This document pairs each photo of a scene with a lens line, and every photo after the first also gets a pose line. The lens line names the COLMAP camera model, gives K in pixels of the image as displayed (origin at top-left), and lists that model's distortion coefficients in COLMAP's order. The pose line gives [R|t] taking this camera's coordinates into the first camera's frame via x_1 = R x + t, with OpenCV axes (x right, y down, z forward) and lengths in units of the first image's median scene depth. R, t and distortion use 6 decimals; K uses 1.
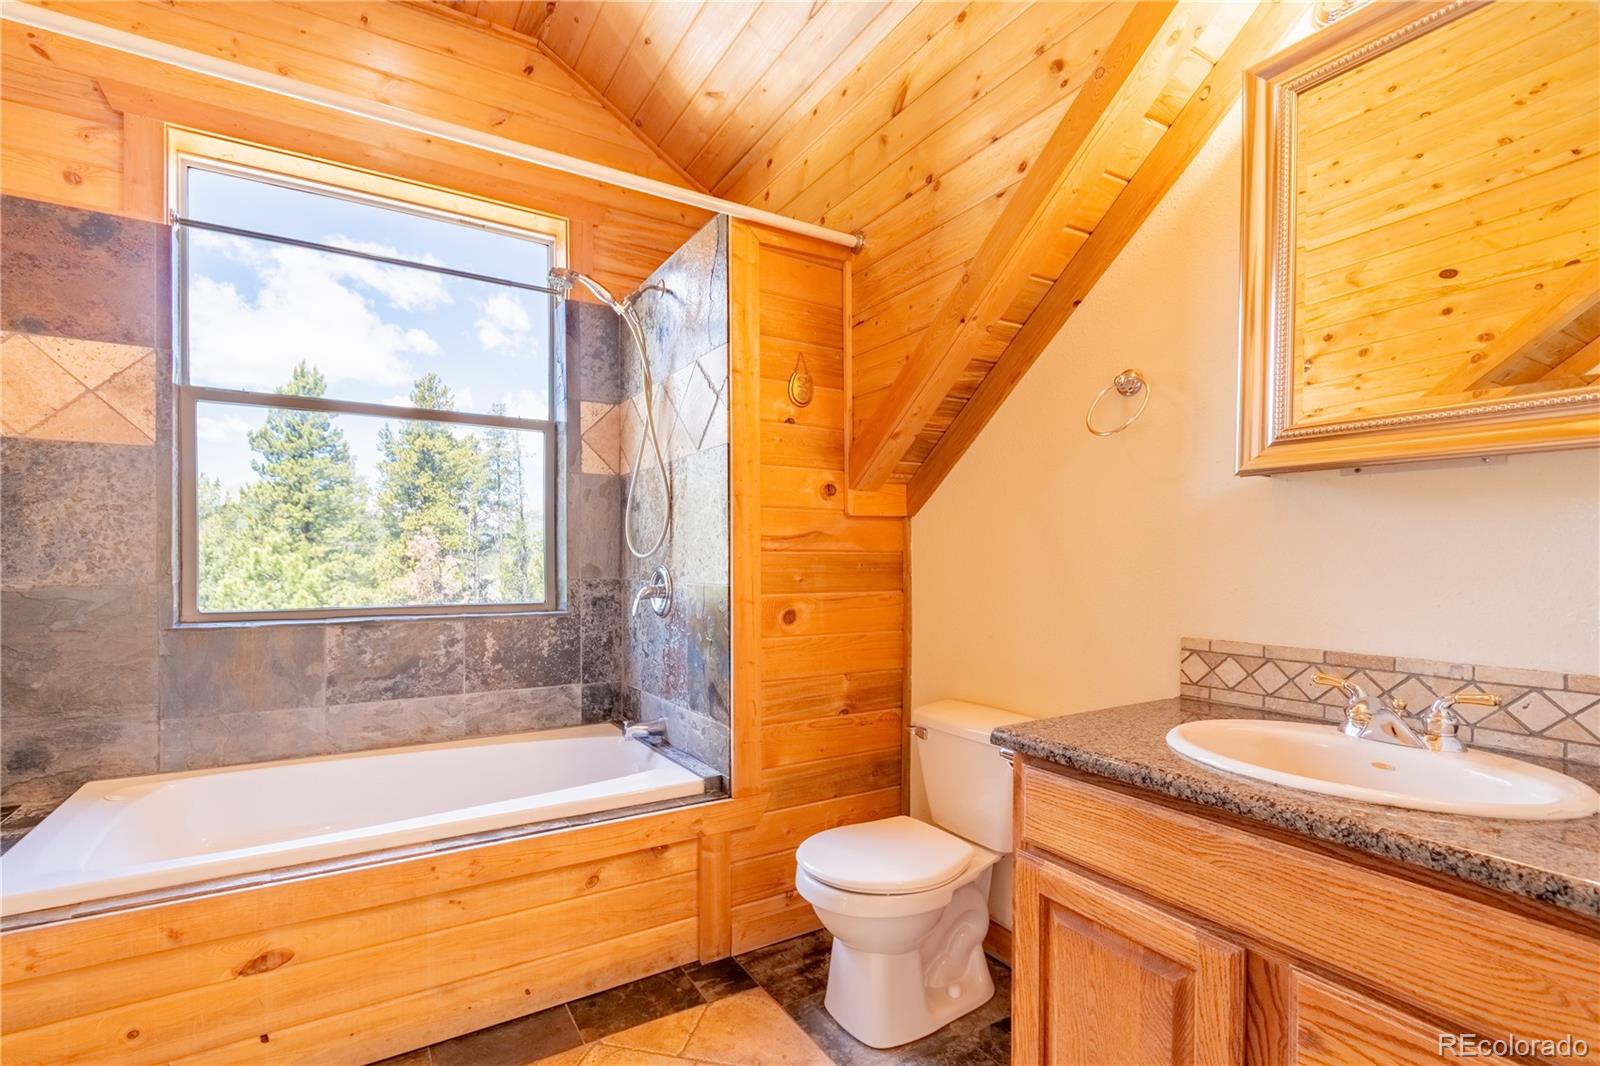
lens RADIAL K [[714.1, 0, 768.4], [0, 714.1, 568.8], [0, 0, 1]] dist [0.006486, -0.004121]
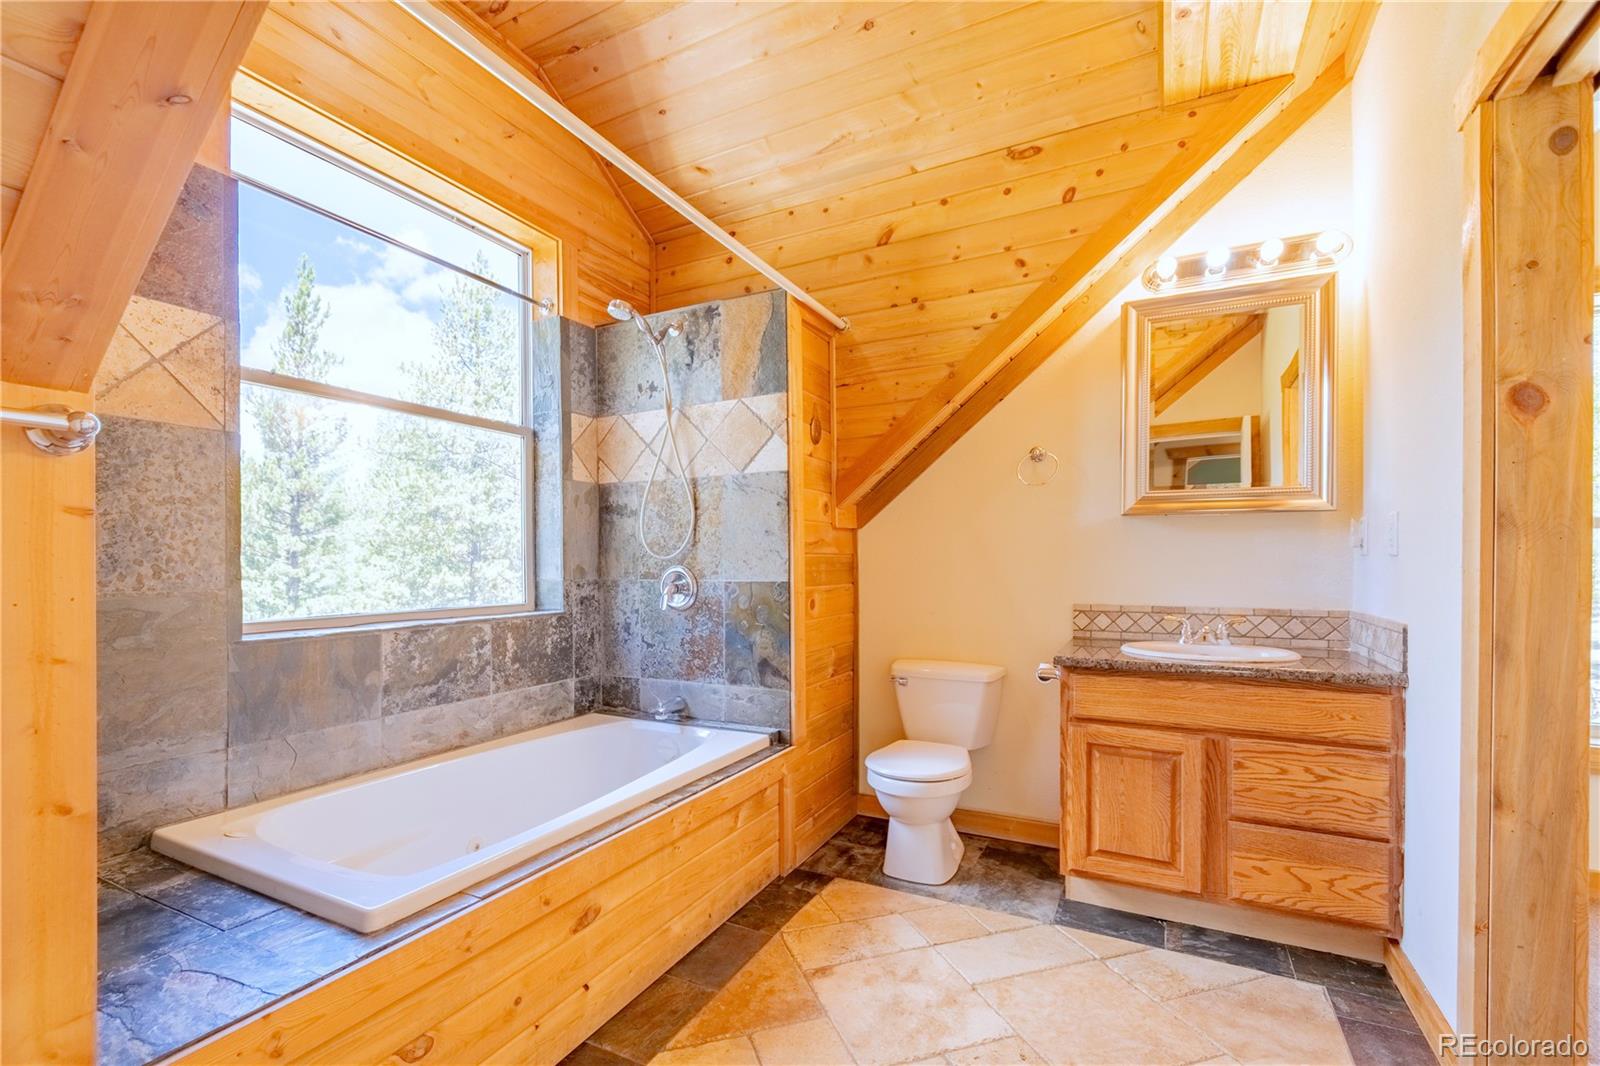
lens RADIAL K [[714.1, 0, 773.9], [0, 714.1, 564.9], [0, 0, 1]] dist [0.006486, -0.004121]
pose [[0.851900, -0.005619, 0.523674, -0.748727], [0.010604, 0.999923, -0.006521, 0.003258], [-0.523597, 0.011108, 0.851894, -0.083624]]
